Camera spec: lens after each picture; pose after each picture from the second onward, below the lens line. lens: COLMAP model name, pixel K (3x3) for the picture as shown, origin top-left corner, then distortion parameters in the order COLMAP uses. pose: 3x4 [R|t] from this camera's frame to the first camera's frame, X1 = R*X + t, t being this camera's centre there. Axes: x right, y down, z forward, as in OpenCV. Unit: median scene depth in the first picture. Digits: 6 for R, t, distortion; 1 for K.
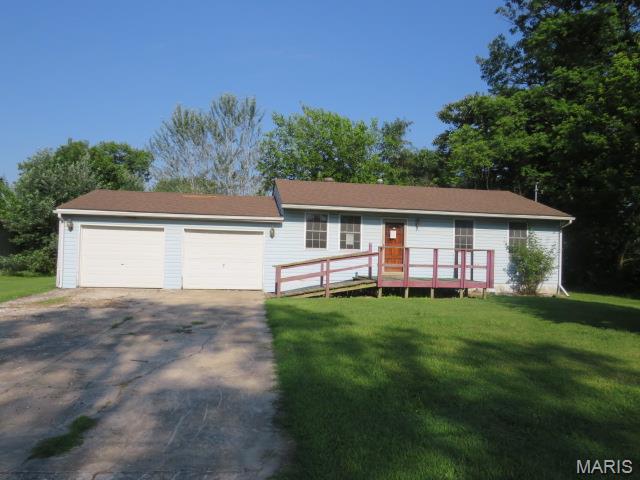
lens RADIAL K [[454.7, 0, 318.6], [0, 454.7, 244.5], [0, 0, 1]] dist [-0.021791, 0.001782]
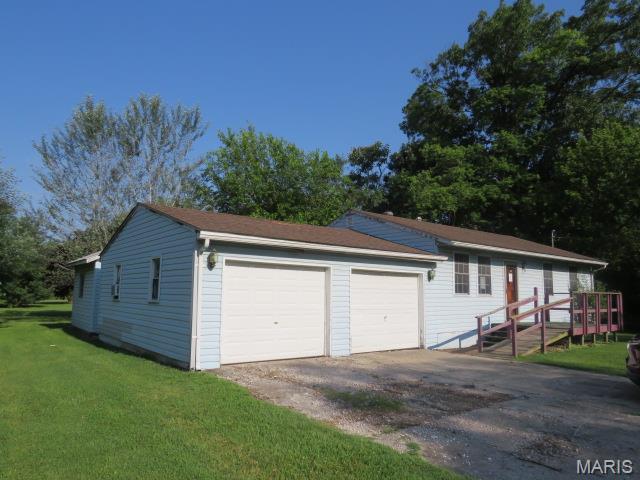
lens RADIAL K [[454.7, 0, 320.3], [0, 454.7, 237.0], [0, 0, 1]] dist [-0.021791, 0.001782]
pose [[0.876641, 0.047950, 0.478750, -0.640728], [0.000731, 0.994888, -0.100982, -0.010986], [-0.481145, 0.088875, 0.872124, 0.376400]]
